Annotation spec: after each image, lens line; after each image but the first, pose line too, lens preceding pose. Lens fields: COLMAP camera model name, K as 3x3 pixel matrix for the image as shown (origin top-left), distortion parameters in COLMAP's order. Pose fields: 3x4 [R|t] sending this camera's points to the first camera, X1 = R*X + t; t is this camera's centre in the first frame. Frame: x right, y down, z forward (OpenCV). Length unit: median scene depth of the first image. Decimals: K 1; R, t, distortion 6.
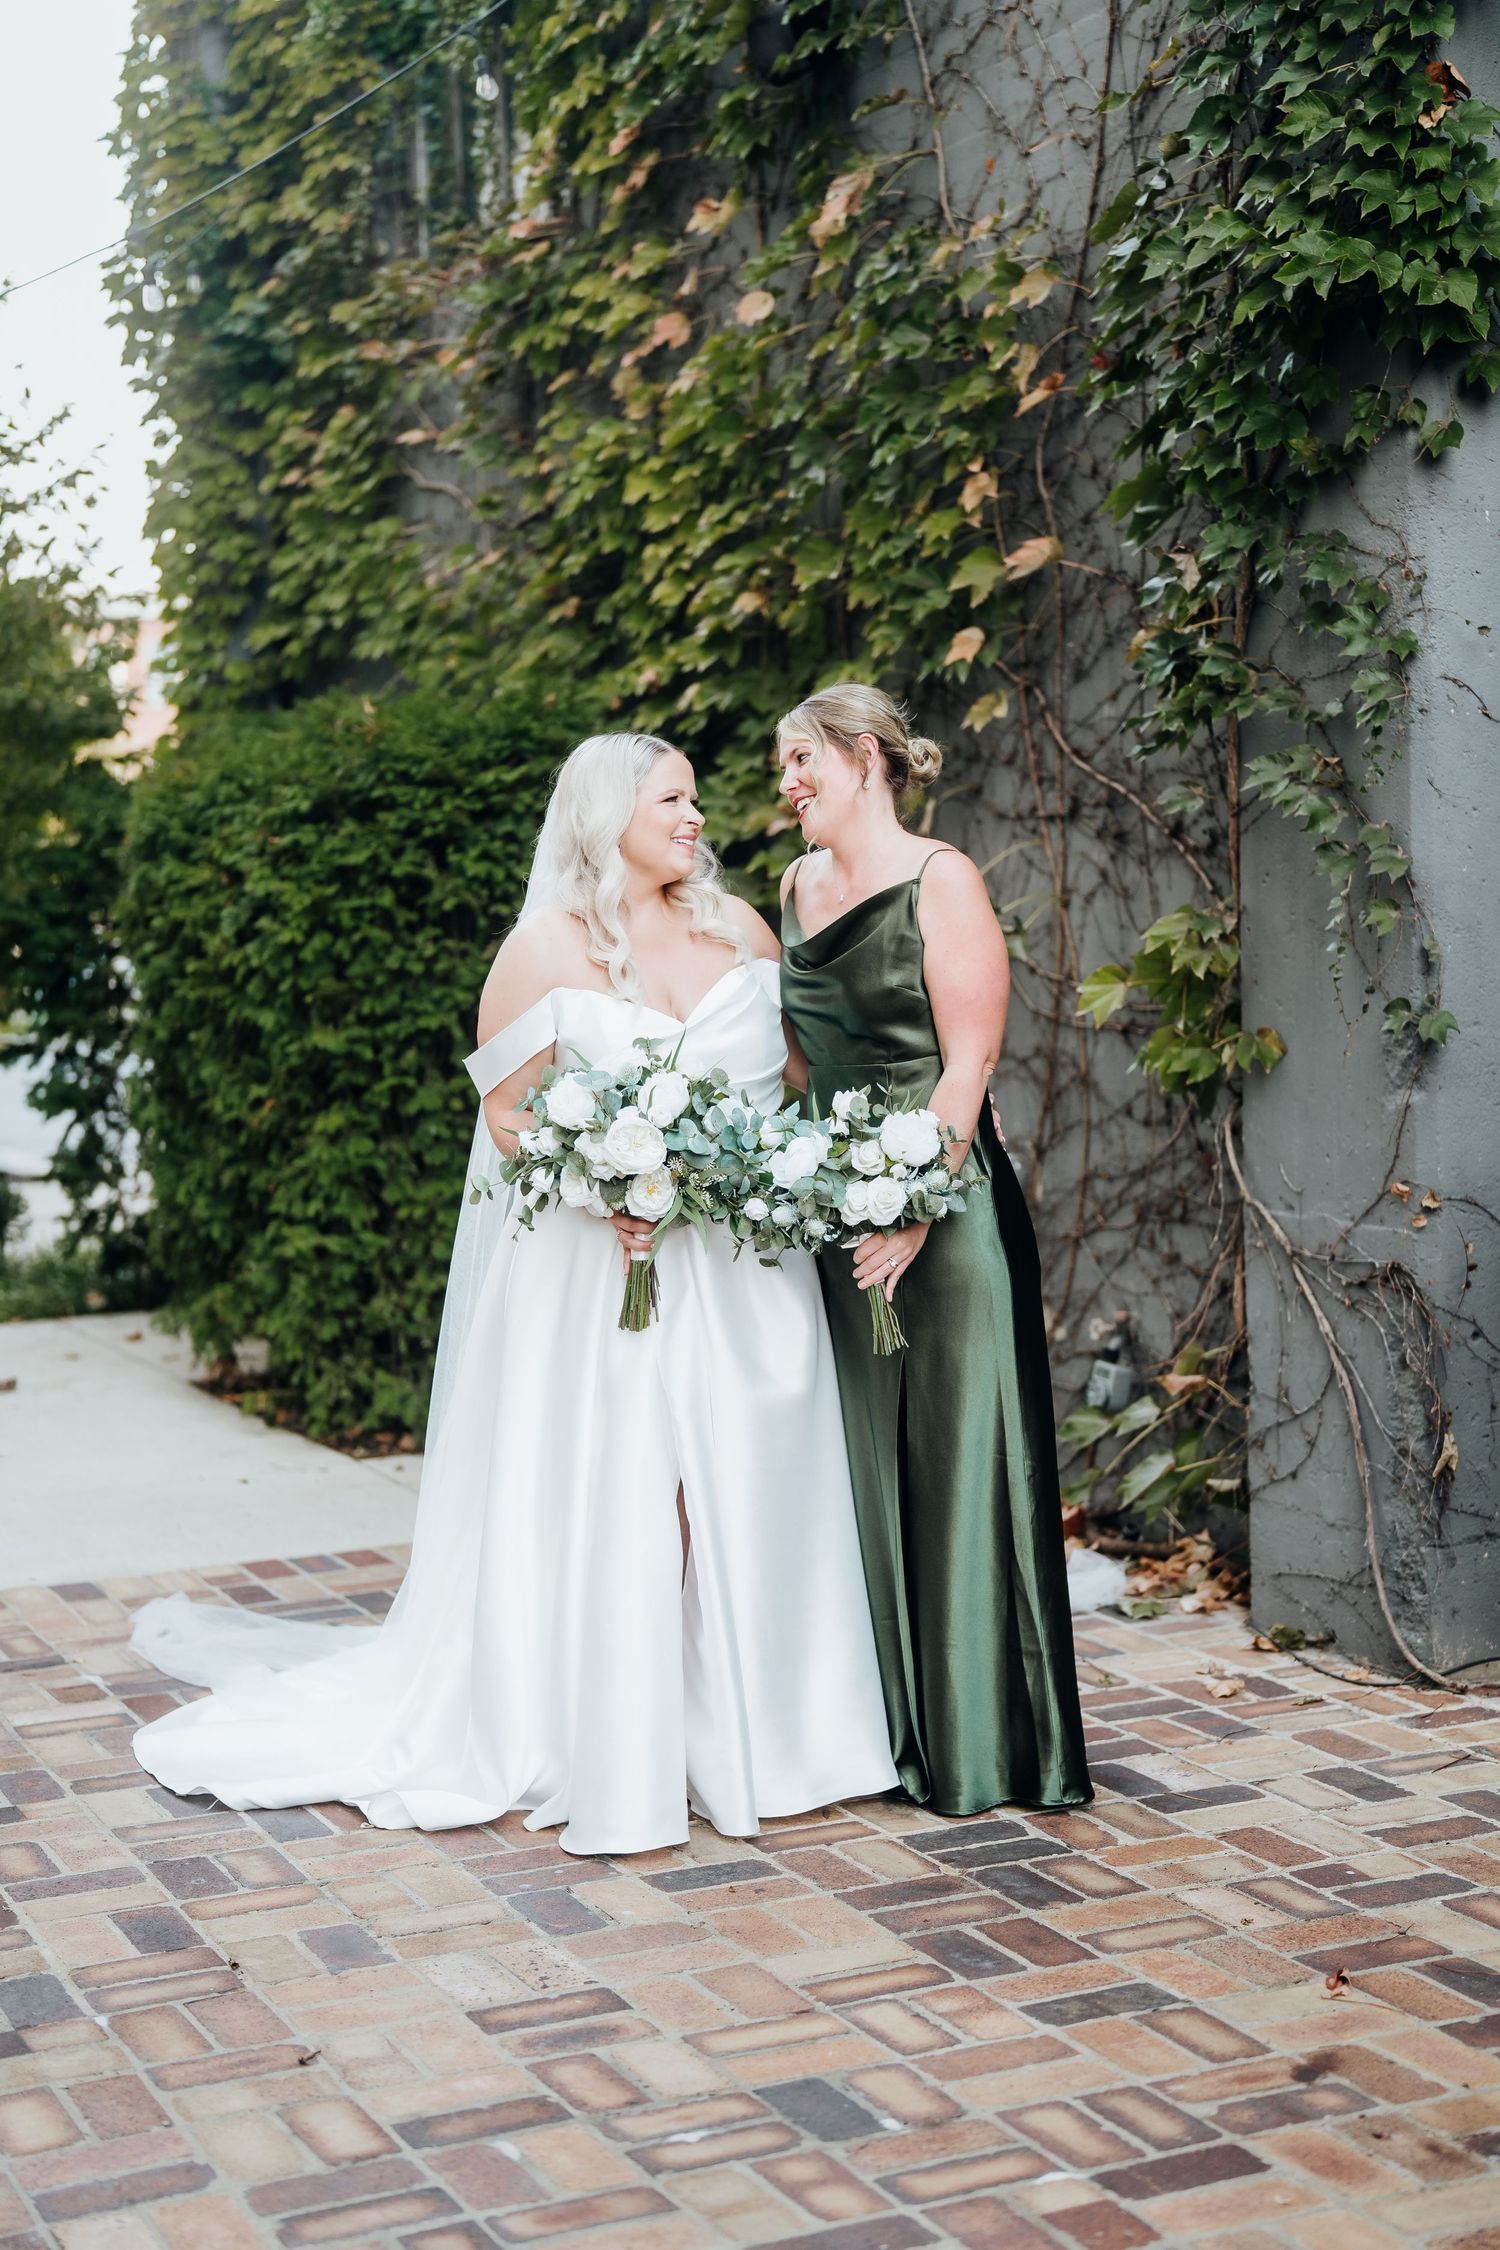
lens RADIAL K [[3420.2, 0, 832.9], [0, 3420.2, 1140.6], [0, 0, 1]] dist [0.055956, 0.000000]
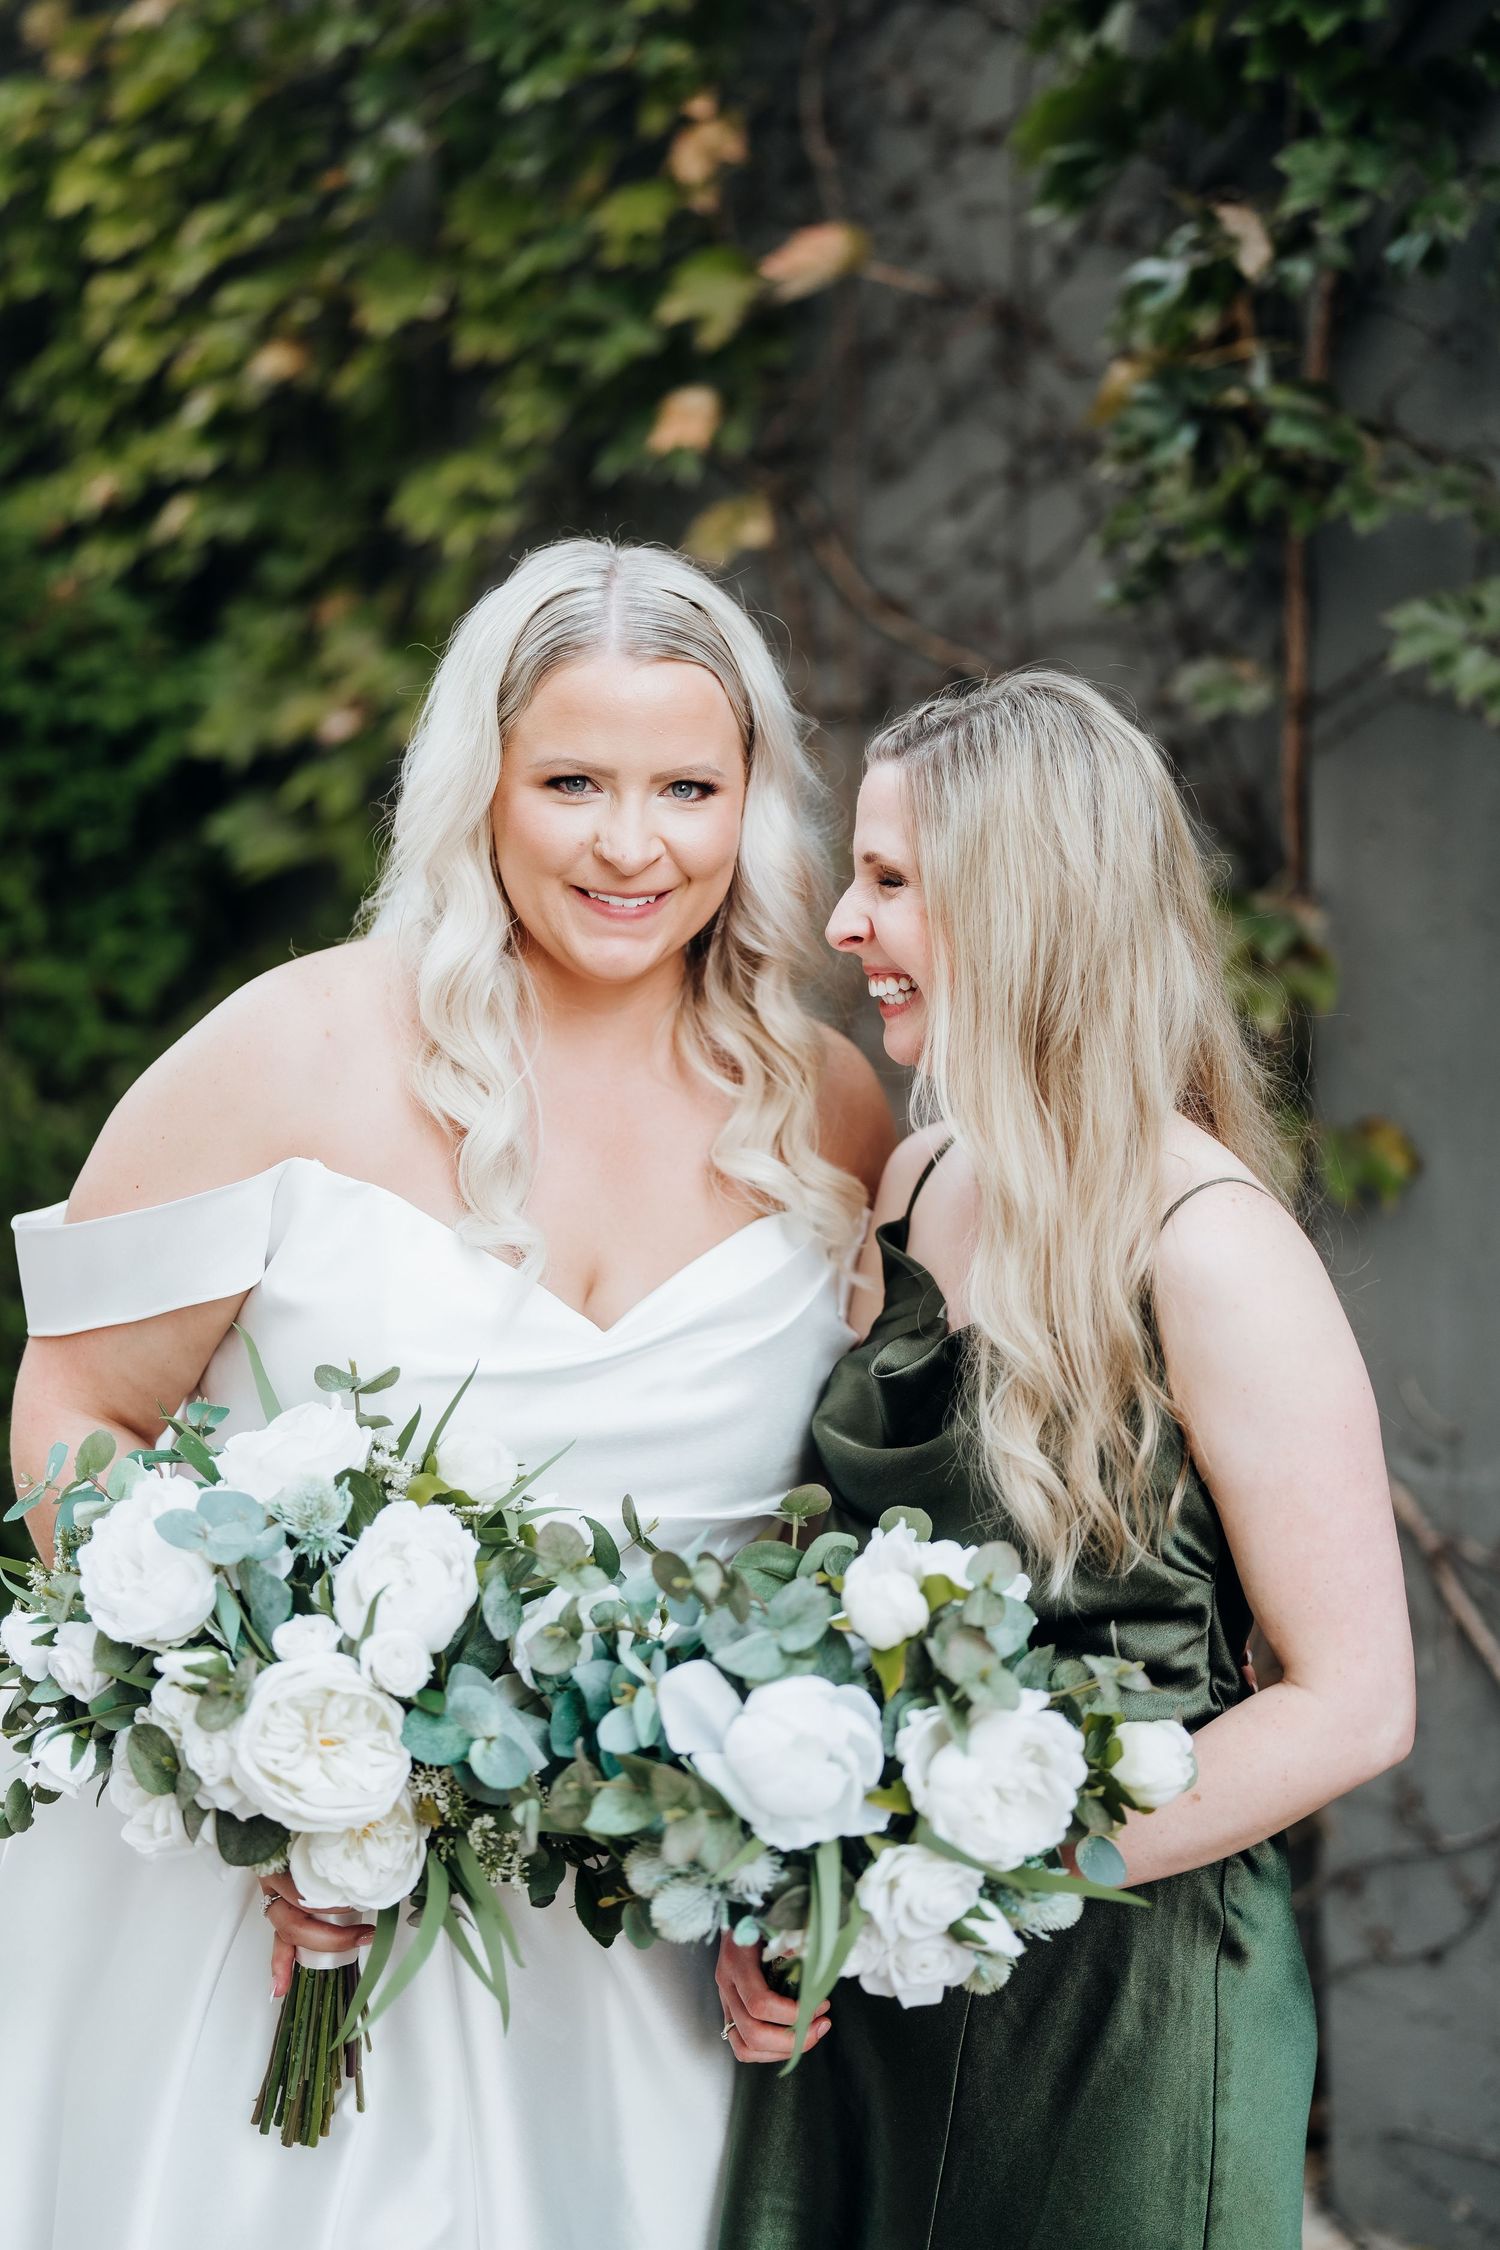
lens RADIAL K [[3420.2, 0, 760.2], [0, 3420.2, 1128.4], [0, 0, 1]] dist [0.055956, 0.000000]
pose [[0.987650, -0.022003, 0.155126, -0.038327], [0.016953, 0.999285, 0.033801, -0.039742], [-0.155759, -0.030754, 0.987316, 0.382506]]
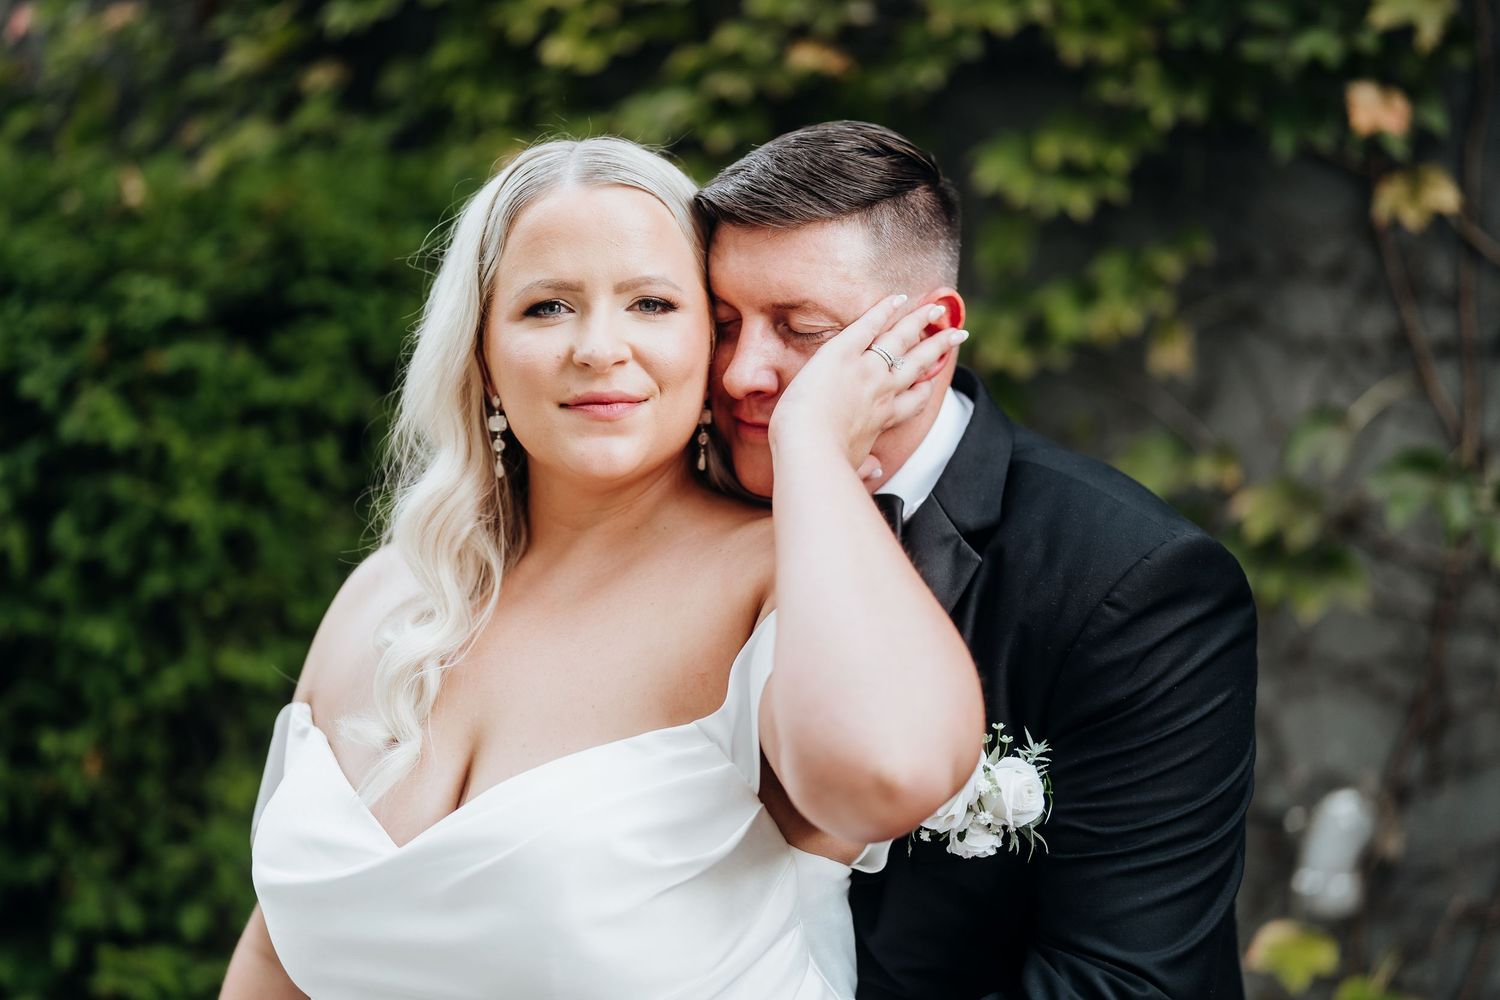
lens RADIAL K [[2280.1, 0, 776.8], [0, 2280.1, 495.5], [0, 0, 1]] dist [0.055956, 0.000000]
pose [[0.870282, -0.004811, 0.492530, -0.282185], [0.028967, 0.998722, -0.041428, -0.042333], [-0.491701, 0.050321, 0.869309, 0.589049]]
